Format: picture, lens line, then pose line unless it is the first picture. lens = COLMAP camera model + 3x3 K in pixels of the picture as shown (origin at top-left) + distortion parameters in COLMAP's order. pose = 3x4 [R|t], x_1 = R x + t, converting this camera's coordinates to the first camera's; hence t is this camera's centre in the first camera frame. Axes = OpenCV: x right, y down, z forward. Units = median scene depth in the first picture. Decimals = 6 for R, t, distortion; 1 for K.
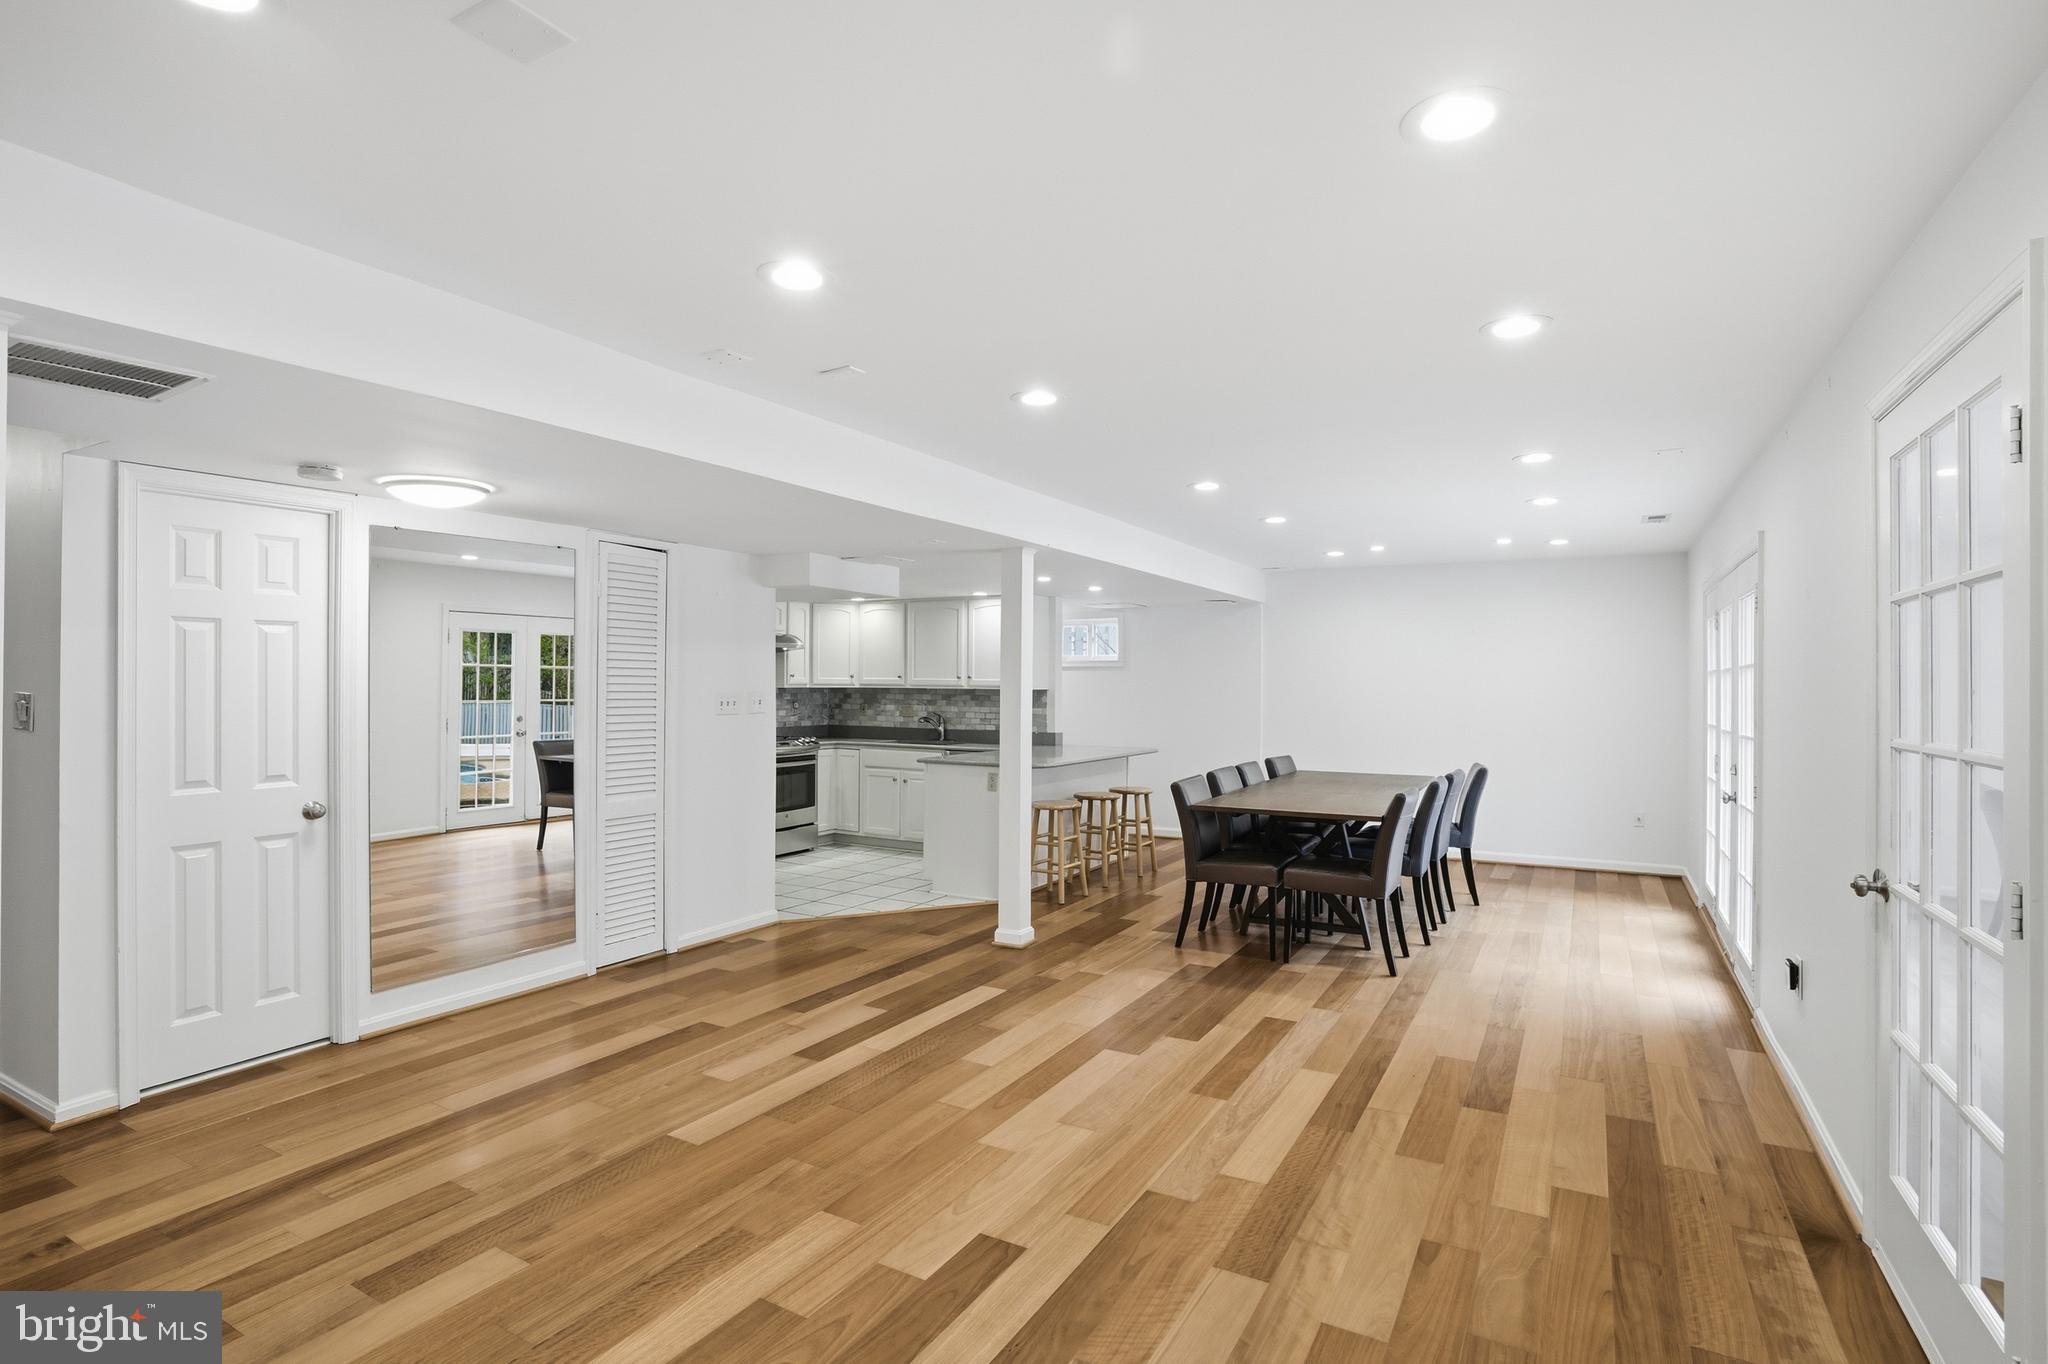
lens RADIAL K [[1007.2, 0, 1033.9], [0, 1007.2, 677.8], [0, 0, 1]] dist [-0.064335, 0.032919]
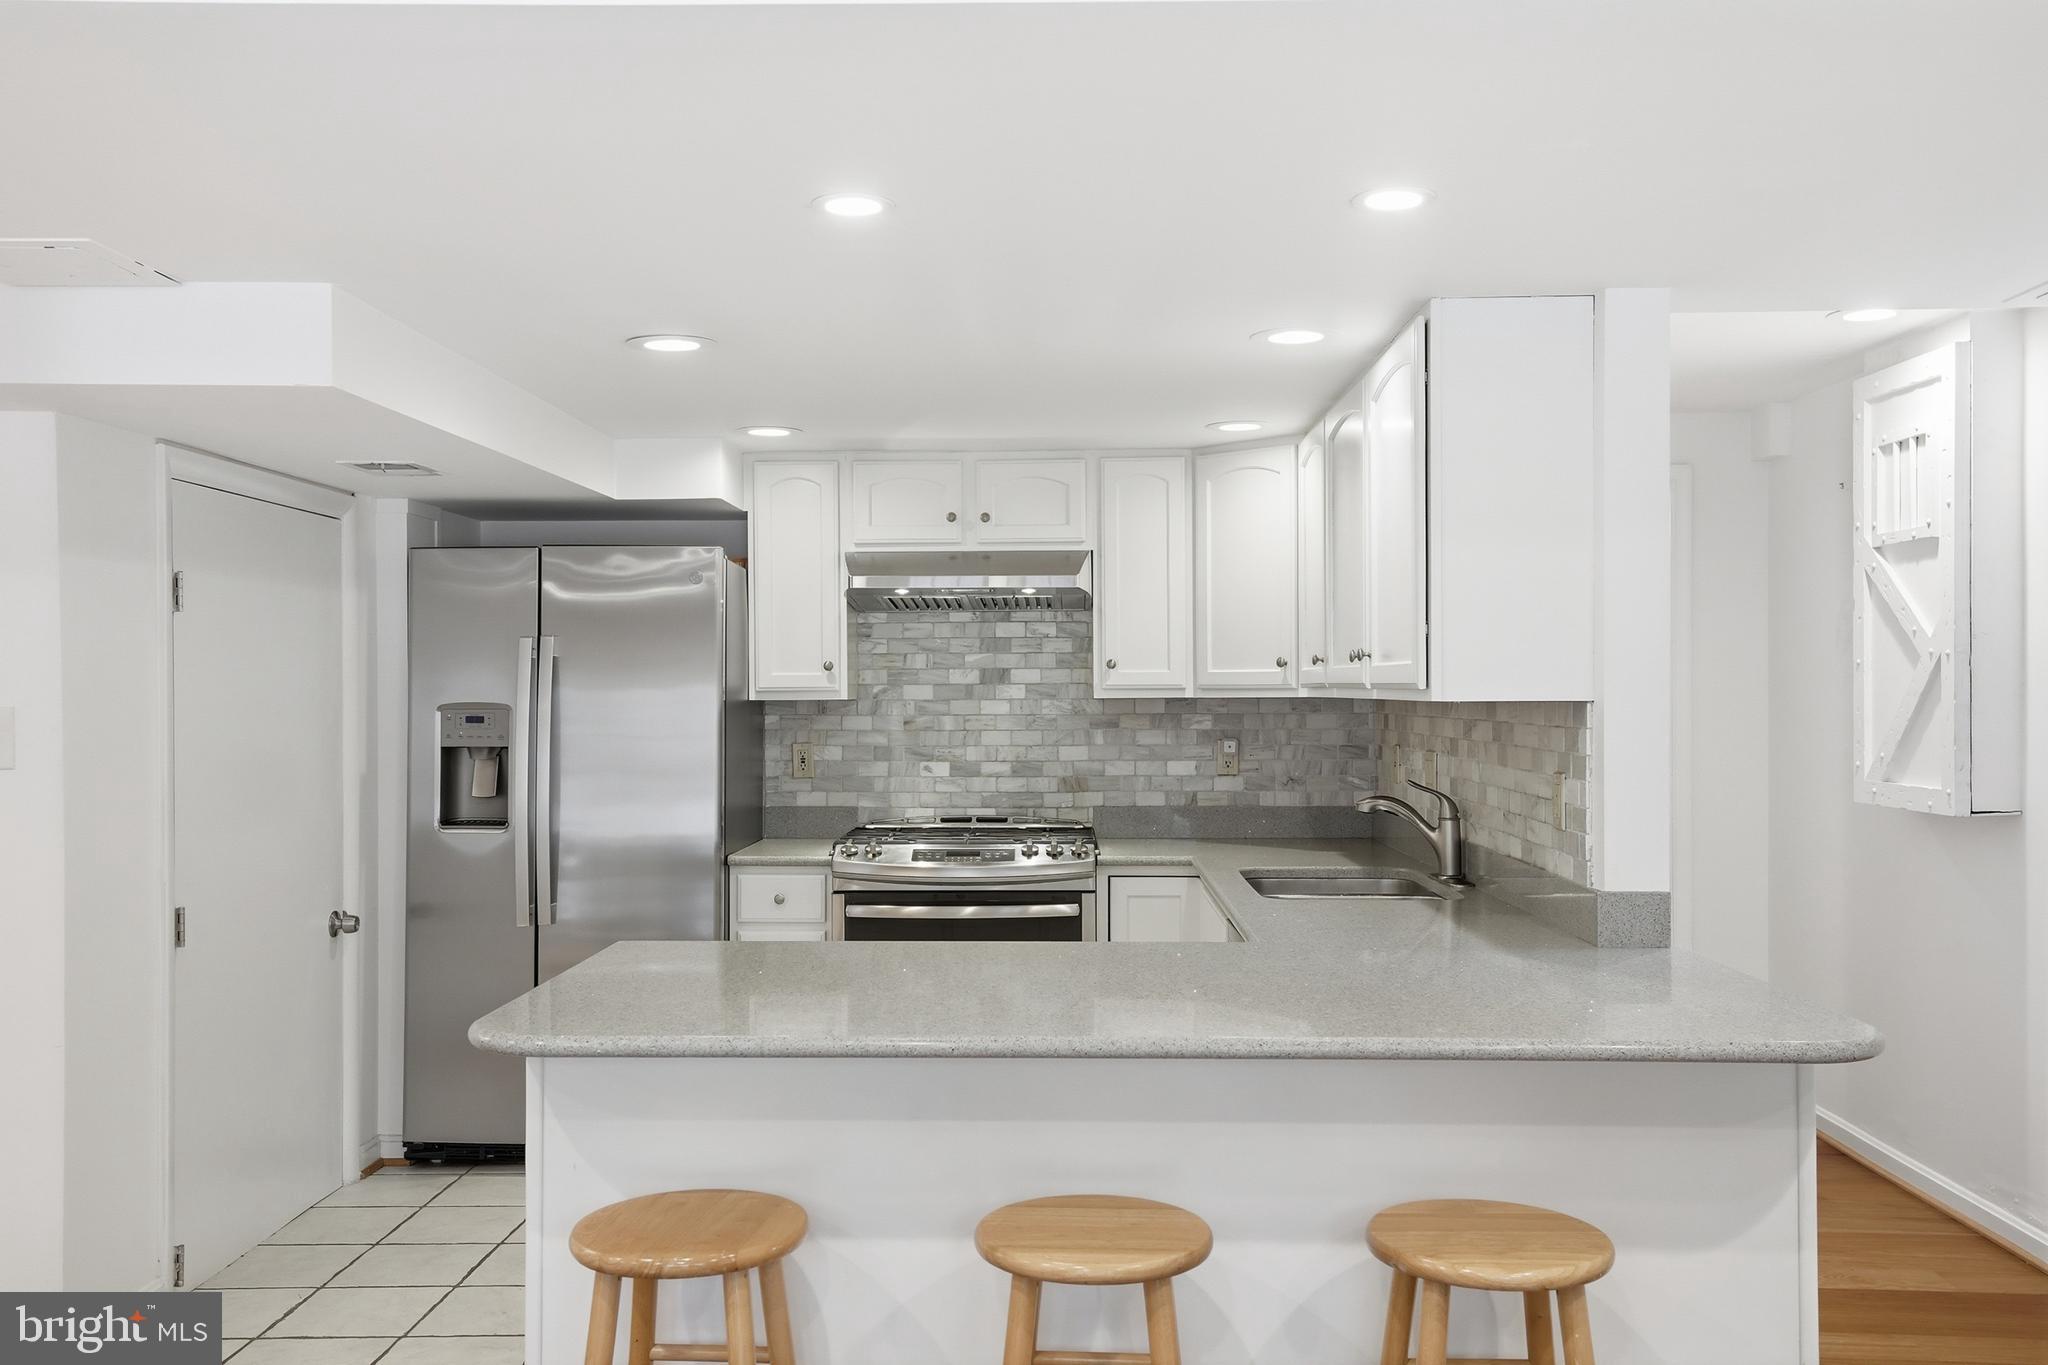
lens RADIAL K [[1754.6, 0, 1079.9], [0, 1754.6, 688.9], [0, 0, 1]] dist [0.022109, 0.002788]
pose [[0.488561, -0.006819, -0.872503, 0.289441], [0.004972, 0.999975, -0.005031, 0.009827], [0.872516, -0.001880, 0.488582, 0.660575]]
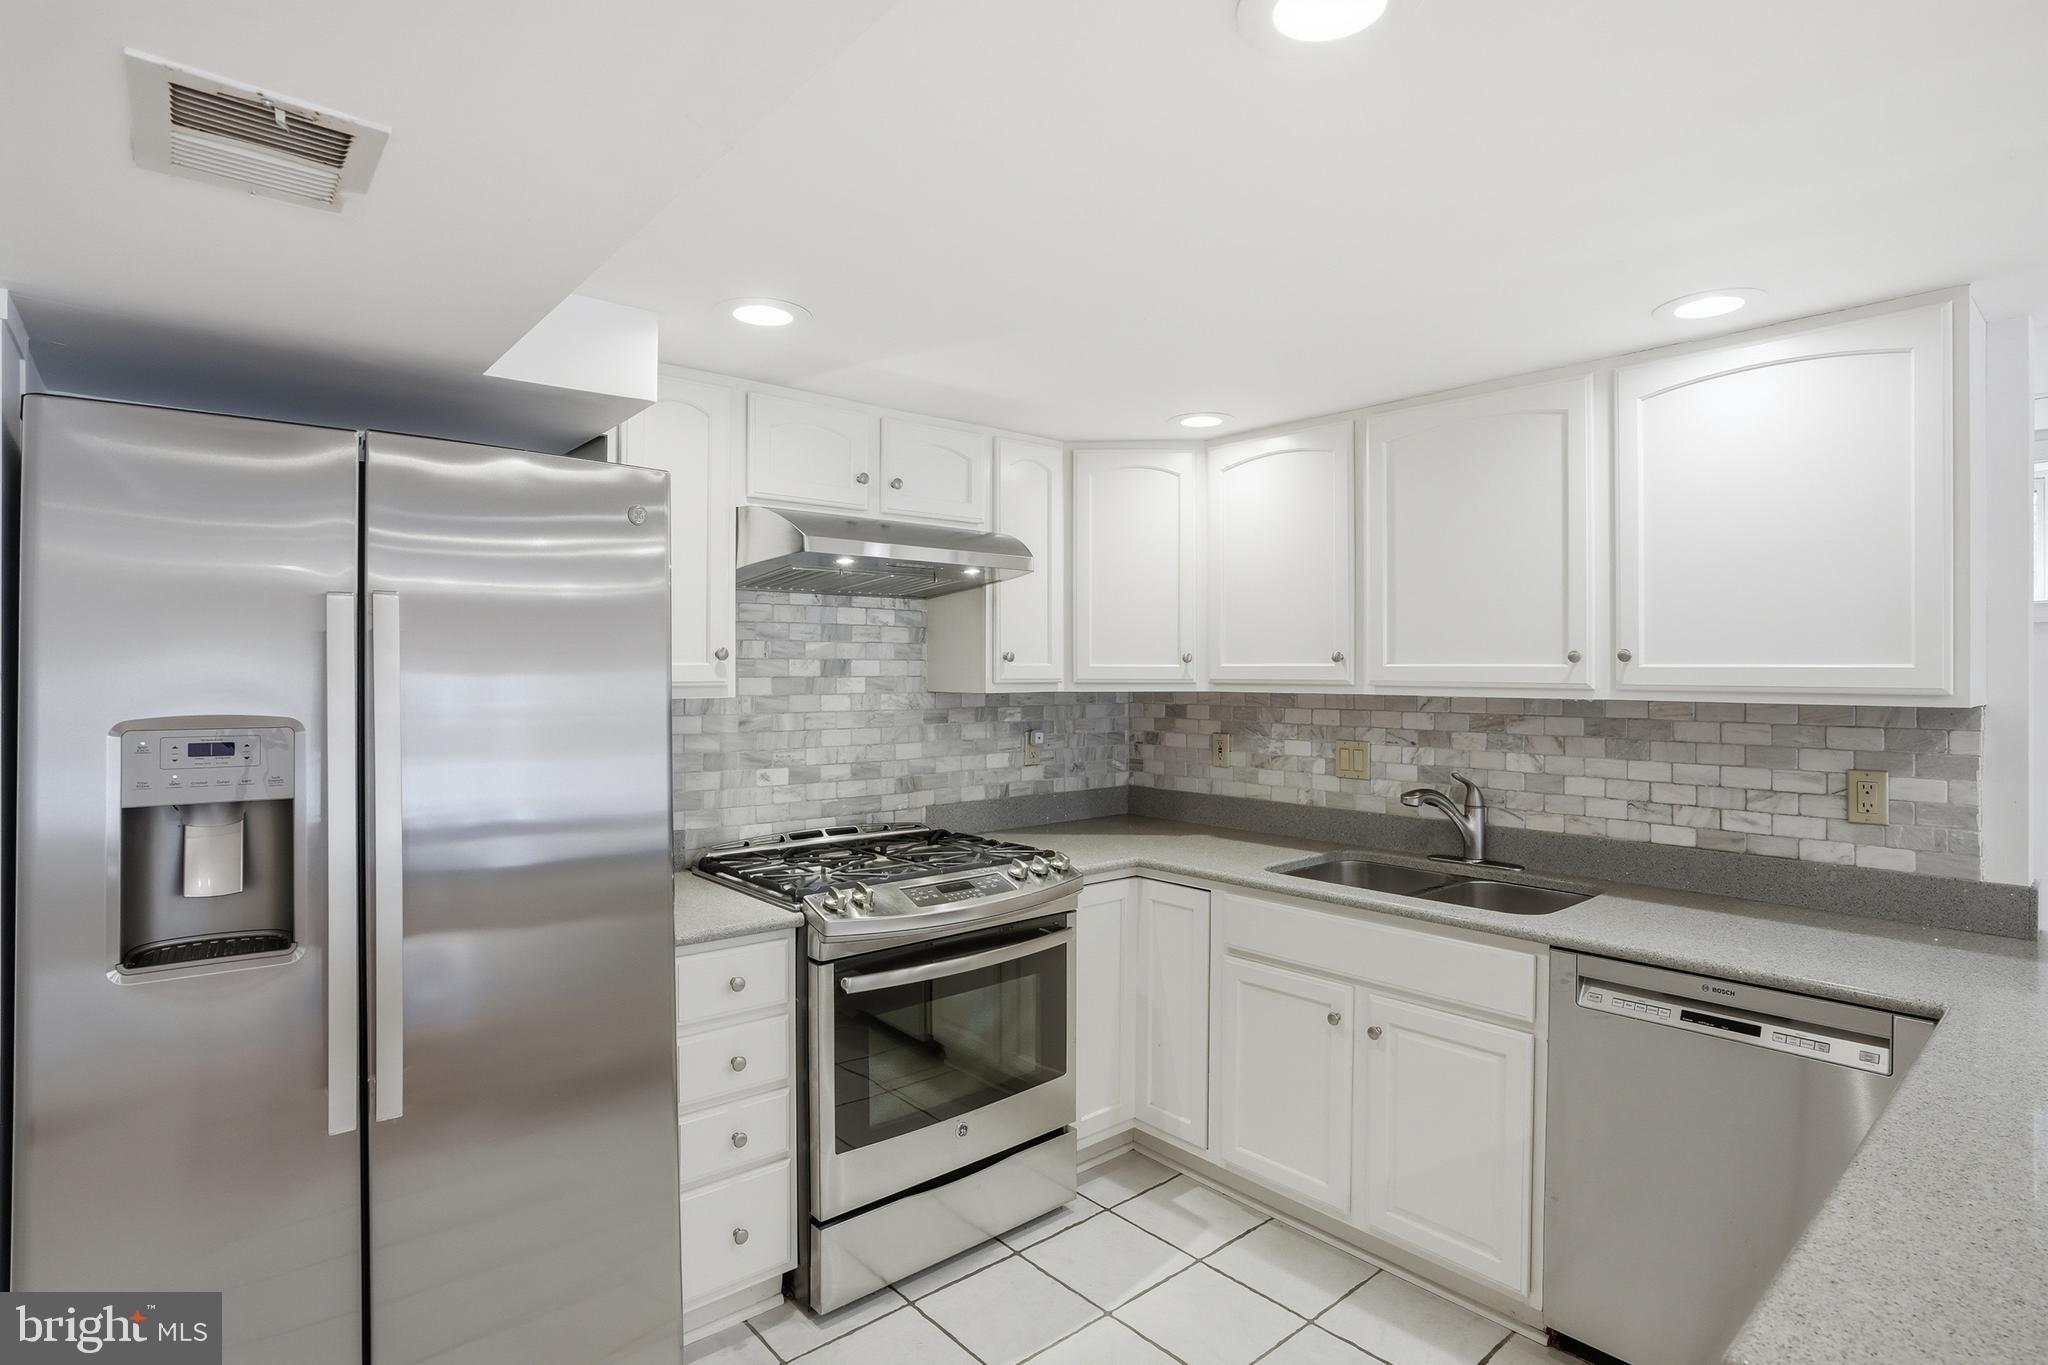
lens RADIAL K [[1007.2, 0, 1033.9], [0, 1007.2, 678.3], [0, 0, 1]] dist [-0.064335, 0.032919]
pose [[0.944863, 0.000744, -0.327466, -0.118833], [0.000725, 0.999990, 0.004364, 0.003770], [0.327466, -0.004361, 0.944853, 0.660959]]
